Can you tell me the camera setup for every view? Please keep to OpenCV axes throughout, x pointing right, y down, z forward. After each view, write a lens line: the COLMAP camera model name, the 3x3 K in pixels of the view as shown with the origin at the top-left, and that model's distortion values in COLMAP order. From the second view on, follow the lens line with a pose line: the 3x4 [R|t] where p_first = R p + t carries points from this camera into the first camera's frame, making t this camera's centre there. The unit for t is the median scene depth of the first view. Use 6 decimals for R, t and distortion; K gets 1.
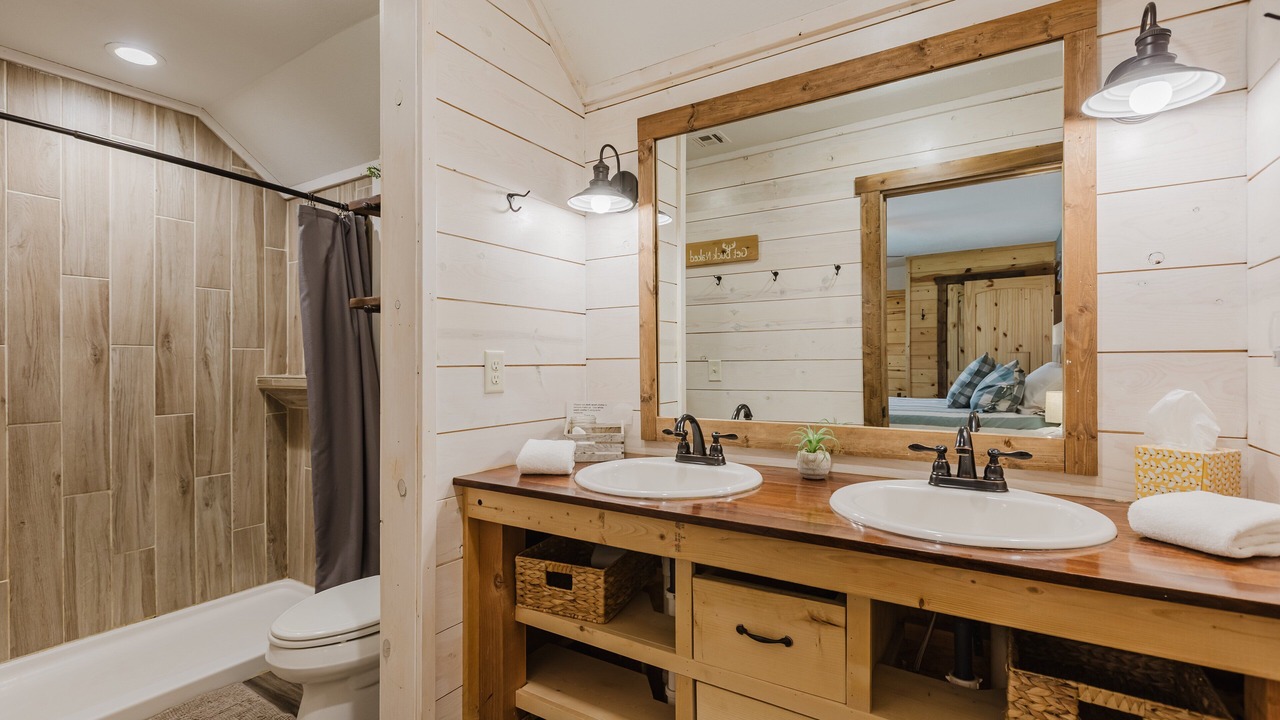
lens RADIAL K [[581.4, 0, 626.3], [0, 581.4, 359.2], [0, 0, 1]] dist [0.005000, 0.000159]
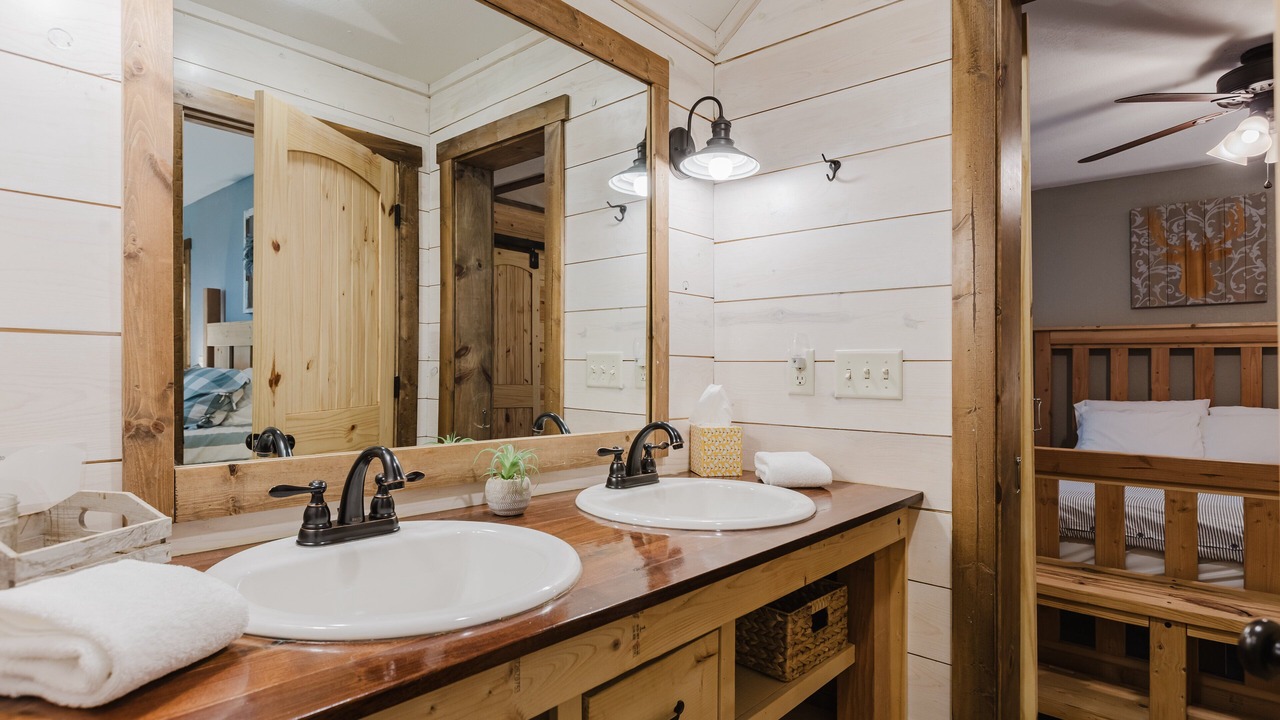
lens RADIAL K [[668.4, 0, 640.0], [0, 668.4, 363.9], [0, 0, 1]] dist [0.000935, -0.000178]
pose [[0.150089, 0.020960, 0.988450, -0.398596], [-0.018018, 0.999667, -0.018462, 0.022622], [-0.988508, -0.015039, 0.150417, 0.576691]]
